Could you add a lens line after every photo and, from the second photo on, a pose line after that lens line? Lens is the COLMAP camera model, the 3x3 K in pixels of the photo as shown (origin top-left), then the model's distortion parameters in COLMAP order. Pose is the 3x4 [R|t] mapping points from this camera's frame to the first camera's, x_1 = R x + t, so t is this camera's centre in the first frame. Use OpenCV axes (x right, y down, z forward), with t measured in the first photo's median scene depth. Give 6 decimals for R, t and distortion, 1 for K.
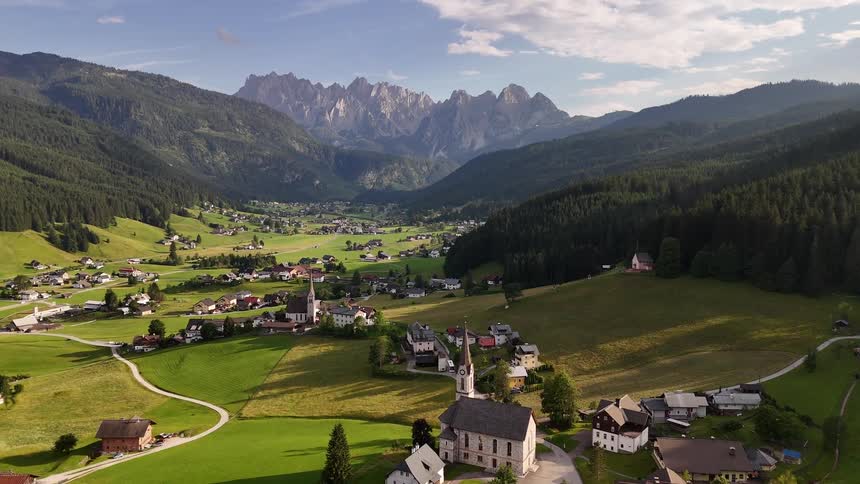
lens RADIAL K [[625.7, 0, 430.0], [0, 625.7, 242.0], [0, 0, 1]] dist [0.099745, -0.115650]
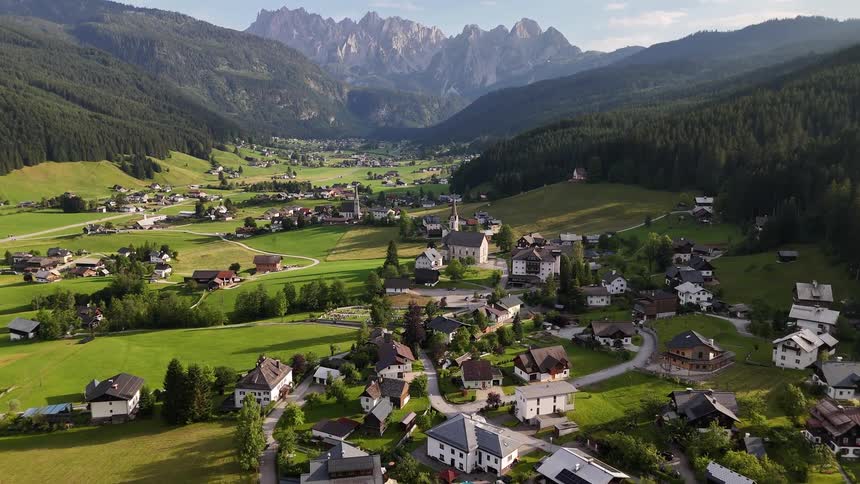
lens RADIAL K [[625.7, 0, 430.0], [0, 625.7, 242.0], [0, 0, 1]] dist [0.099745, -0.115650]
pose [[0.999828, 0.001496, -0.018464, 0.002815], [0.000314, 0.995222, 0.097633, 0.014035], [0.018522, -0.097622, 0.995051, -0.156360]]
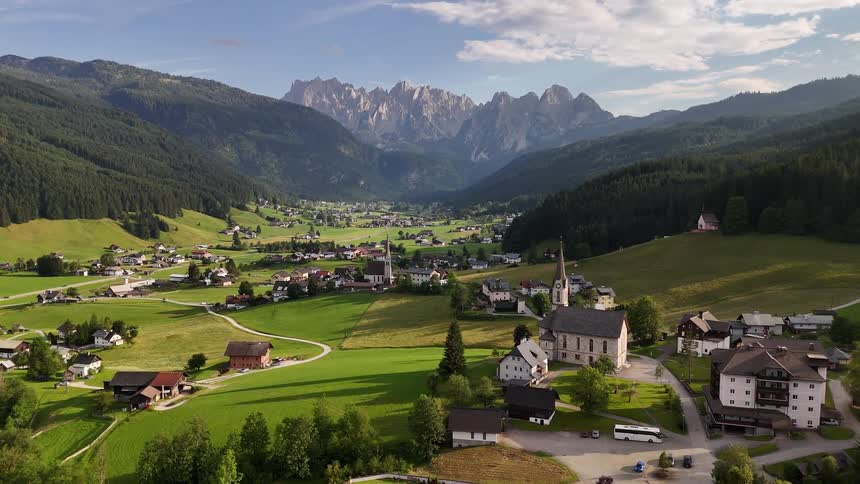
lens RADIAL K [[625.7, 0, 430.0], [0, 625.7, 242.0], [0, 0, 1]] dist [0.099745, -0.115650]
pose [[0.998045, 0.001963, -0.062471, -0.017390], [-0.002387, 0.999975, -0.006706, 0.022219], [0.062457, 0.006842, 0.998024, -0.022043]]
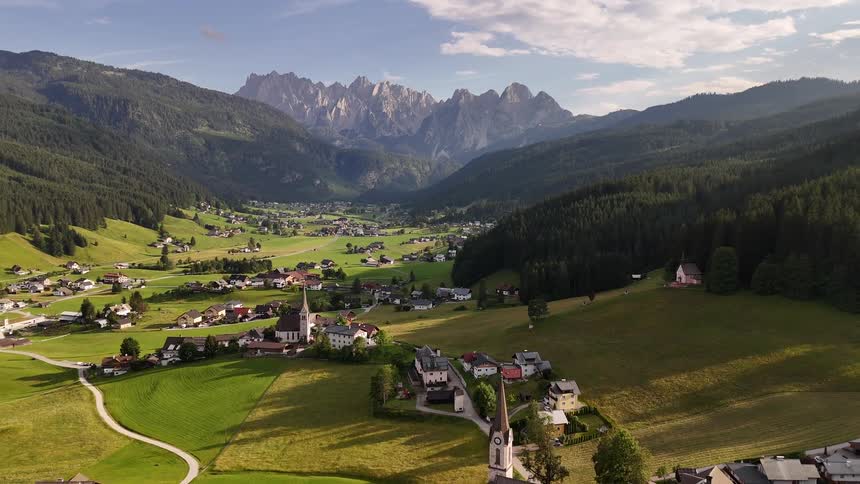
lens RADIAL K [[625.7, 0, 430.0], [0, 625.7, 242.0], [0, 0, 1]] dist [0.099745, -0.115650]
pose [[0.999997, -0.000387, -0.002423, -0.004157], [0.000388, 1.000000, 0.000305, -0.004003], [0.002423, -0.000306, 0.999997, 0.042917]]
